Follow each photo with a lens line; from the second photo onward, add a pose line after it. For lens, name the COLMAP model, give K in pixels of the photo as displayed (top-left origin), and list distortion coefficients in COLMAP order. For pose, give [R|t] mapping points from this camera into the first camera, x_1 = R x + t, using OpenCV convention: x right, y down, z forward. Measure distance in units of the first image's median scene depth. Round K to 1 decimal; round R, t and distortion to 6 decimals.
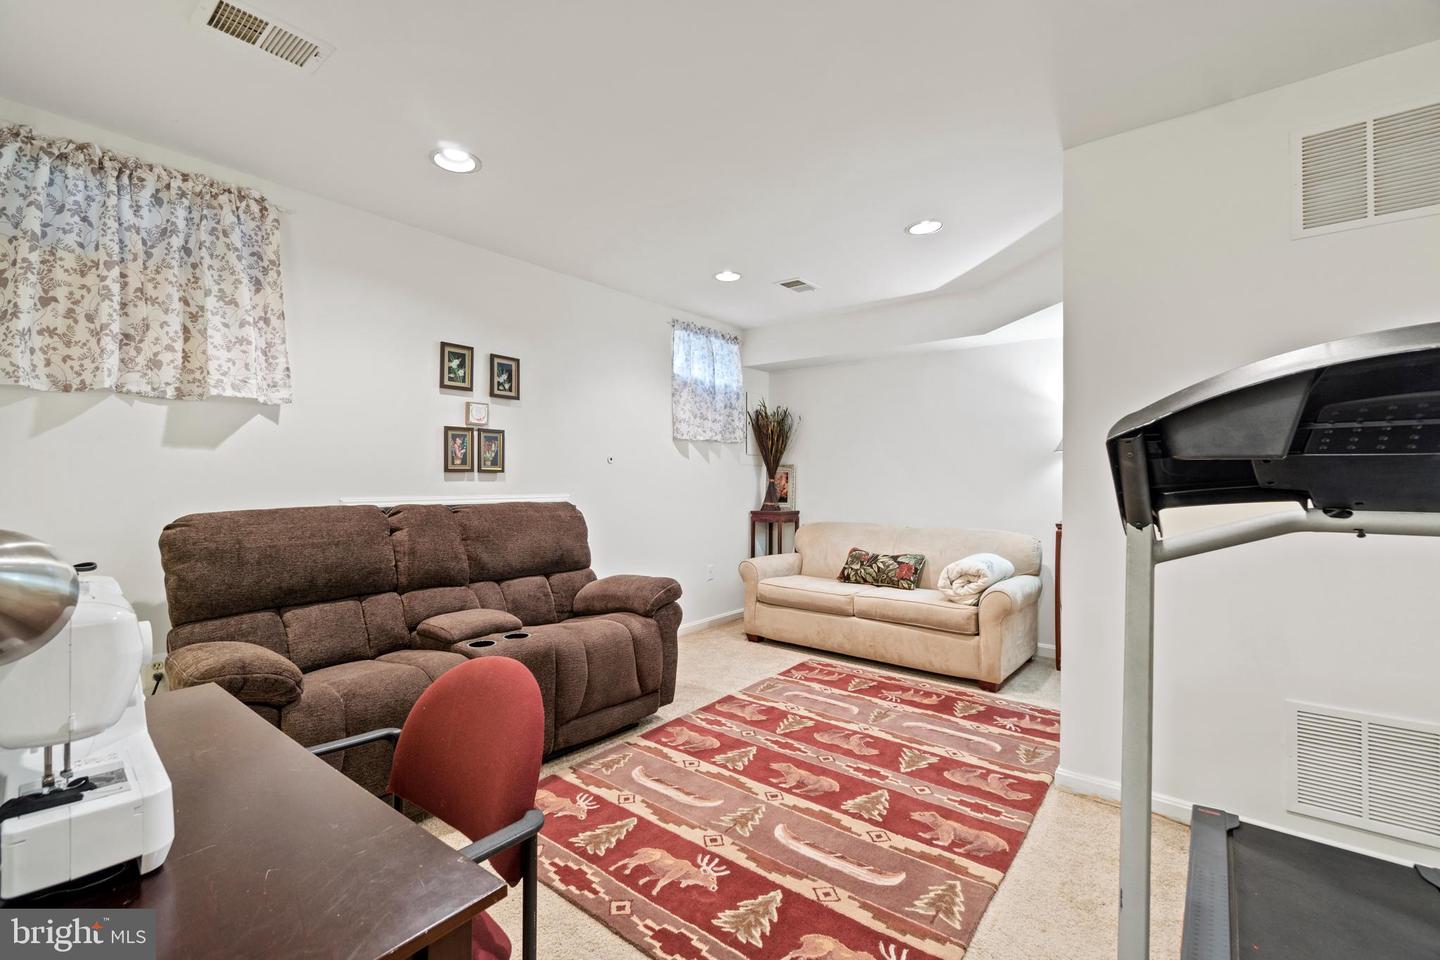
lens RADIAL K [[622.0, 0, 701.5], [0, 622.0, 468.5], [0, 0, 1]] dist [-0.001937, -0.000456]
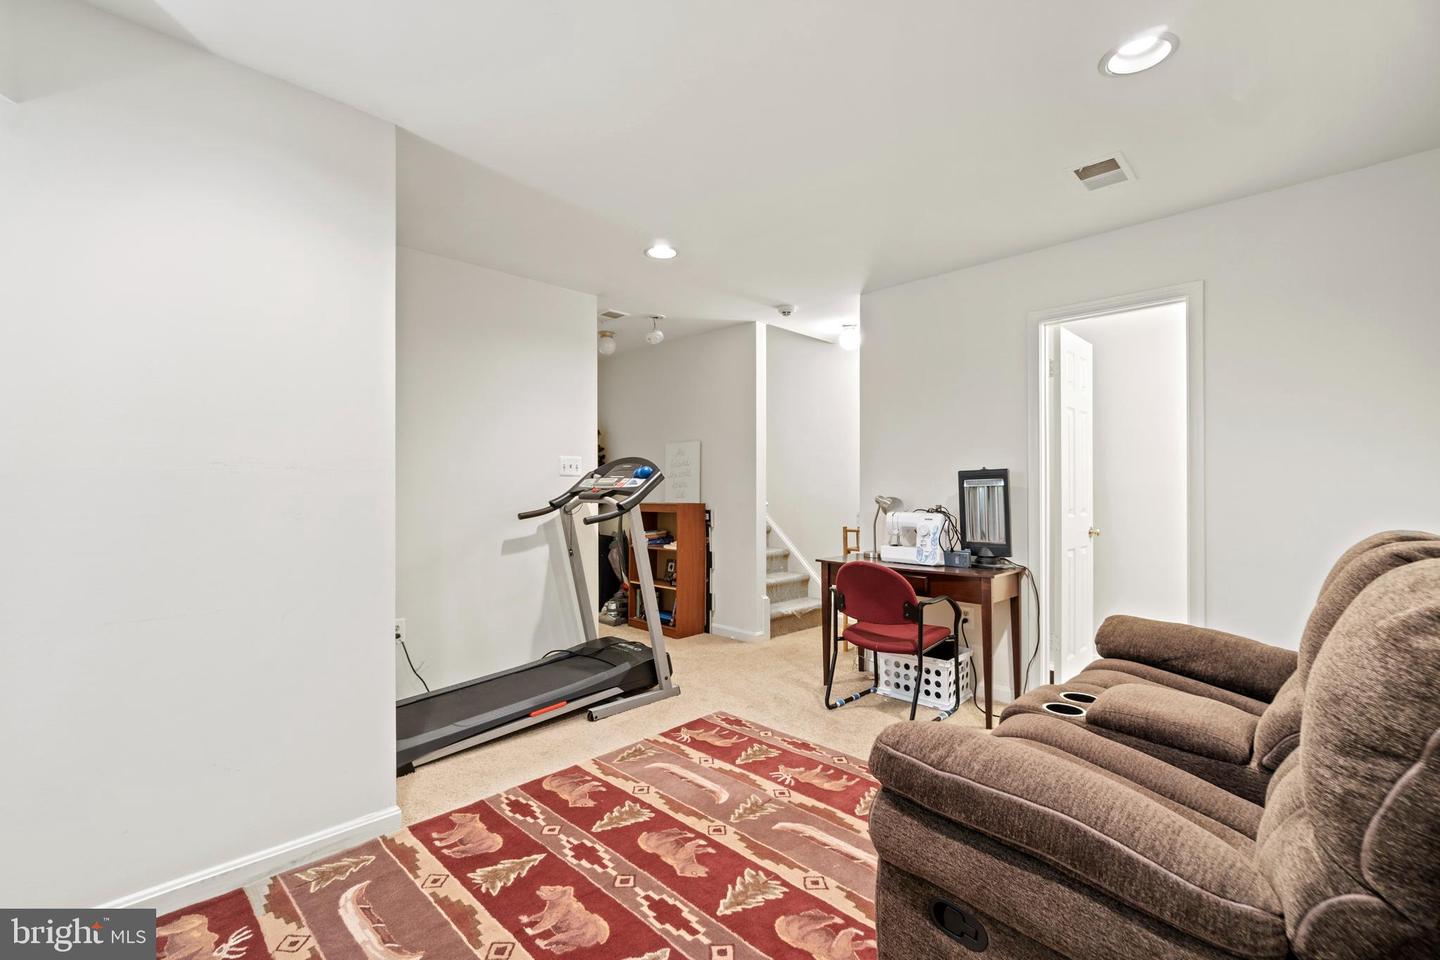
lens RADIAL K [[628.5, 0, 705.9], [0, 628.5, 478.4], [0, 0, 1]] dist [-0.002328, -0.000300]
pose [[-0.996172, -0.004356, 0.087312, 0.056114], [-0.007671, 0.999261, -0.037666, 0.040738], [-0.087083, -0.038191, -0.995469, 2.019443]]
